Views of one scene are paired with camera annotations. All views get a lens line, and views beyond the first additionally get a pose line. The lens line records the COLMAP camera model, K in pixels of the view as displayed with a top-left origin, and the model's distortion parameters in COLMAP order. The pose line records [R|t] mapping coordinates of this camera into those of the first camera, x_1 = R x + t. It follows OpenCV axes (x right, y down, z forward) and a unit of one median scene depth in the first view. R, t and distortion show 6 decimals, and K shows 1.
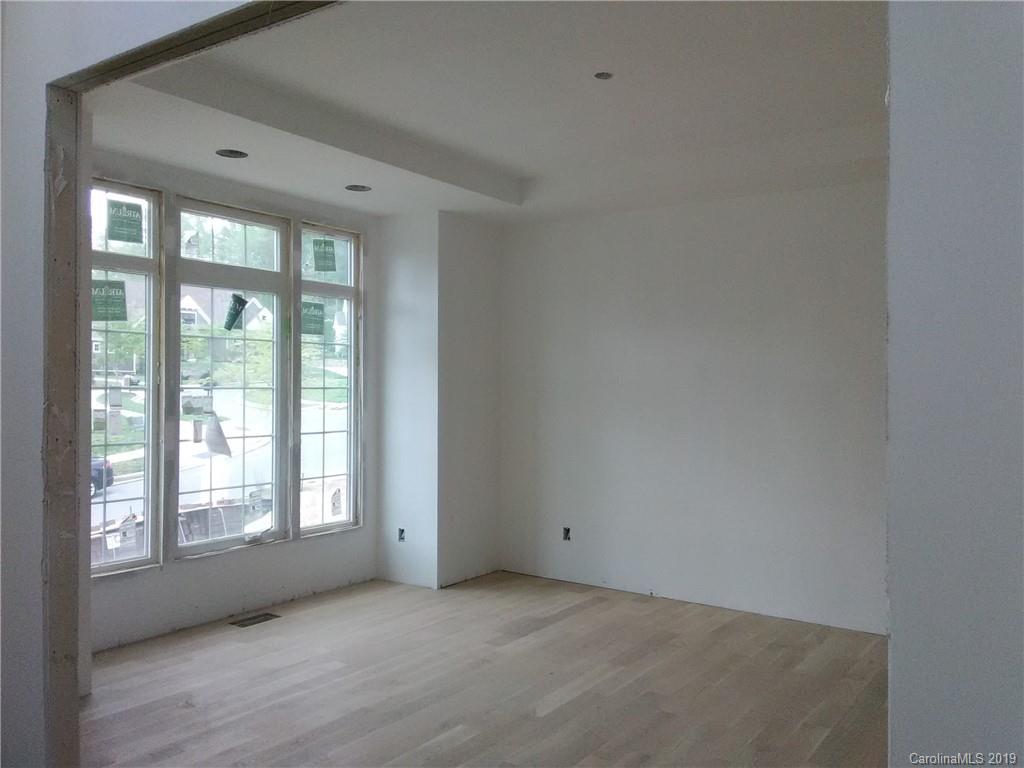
lens RADIAL K [[875.9, 0, 511.5], [0, 875.9, 387.4], [0, 0, 1]] dist [0.077463, -0.037074]
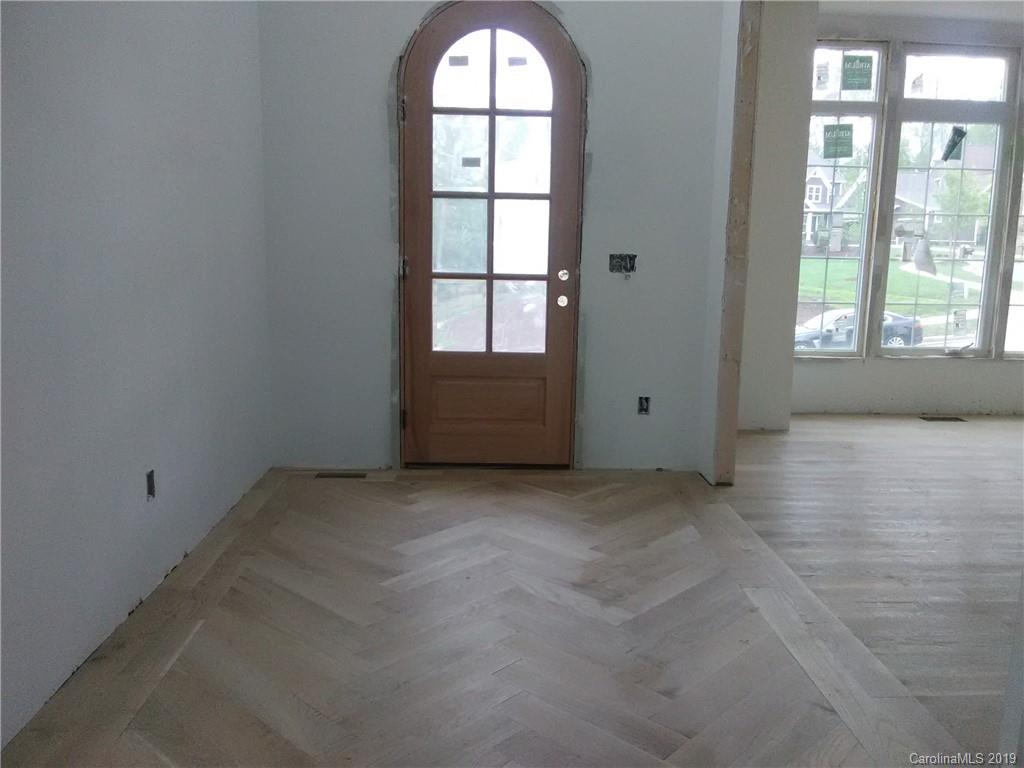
lens RADIAL K [[875.9, 0, 509.2], [0, 875.9, 383.3], [0, 0, 1]] dist [0.077463, -0.037074]
pose [[0.627035, 0.128425, -0.768332, 0.250667], [-0.025635, 0.989184, 0.144420, 0.067864], [0.778569, -0.070860, 0.623546, -0.160179]]
